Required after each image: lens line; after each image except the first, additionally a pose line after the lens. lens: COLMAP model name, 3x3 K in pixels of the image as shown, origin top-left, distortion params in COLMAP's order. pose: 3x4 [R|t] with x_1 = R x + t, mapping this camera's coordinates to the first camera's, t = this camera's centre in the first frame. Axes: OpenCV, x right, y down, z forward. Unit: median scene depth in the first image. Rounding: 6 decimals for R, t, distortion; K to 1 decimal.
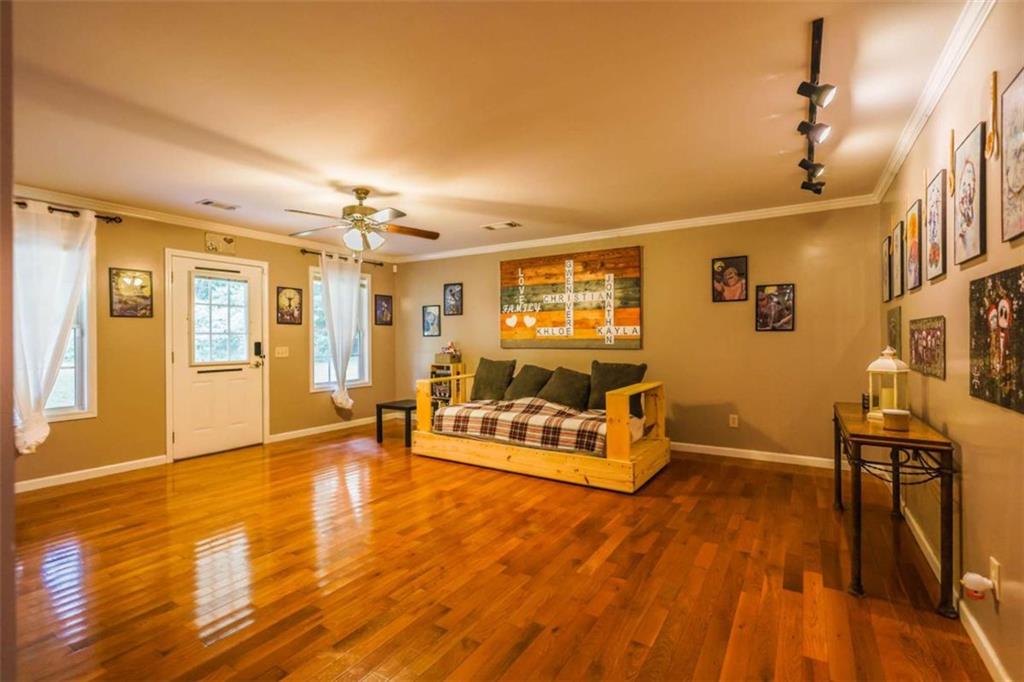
lens RADIAL K [[471.6, 0, 513.0], [0, 471.6, 340.5], [0, 0, 1]] dist [0.004367, -0.000557]
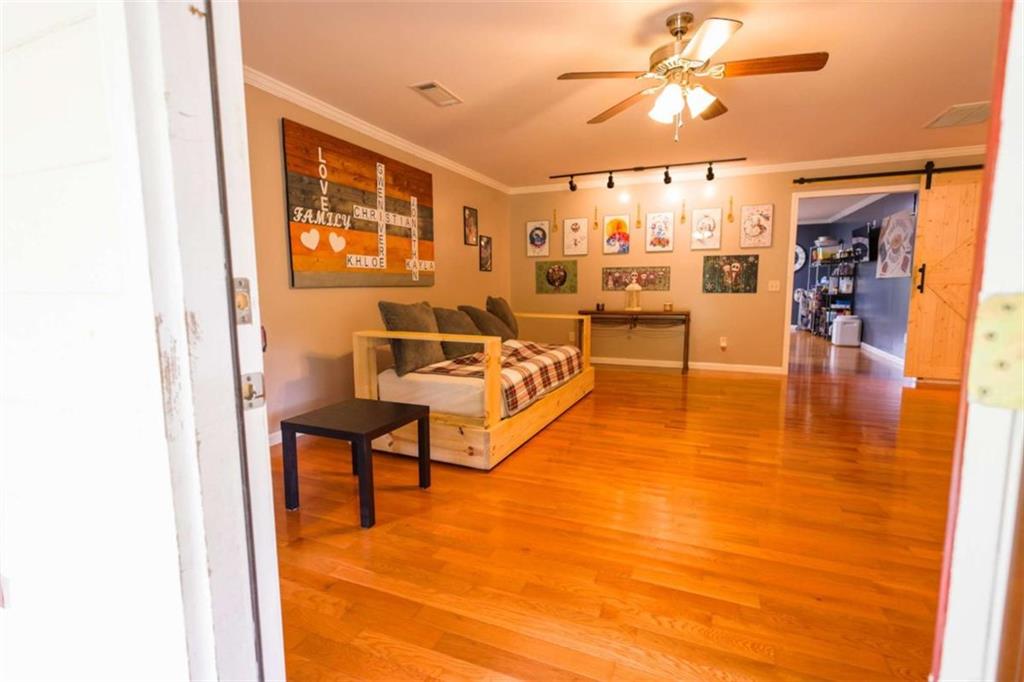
lens RADIAL K [[471.6, 0, 513.6], [0, 471.6, 340.0], [0, 0, 1]] dist [0.004367, -0.000557]
pose [[-0.149660, -0.113121, 0.982245, -0.651247], [0.006946, 0.993289, 0.115452, 0.016977], [-0.988713, 0.024101, -0.147870, 0.904283]]
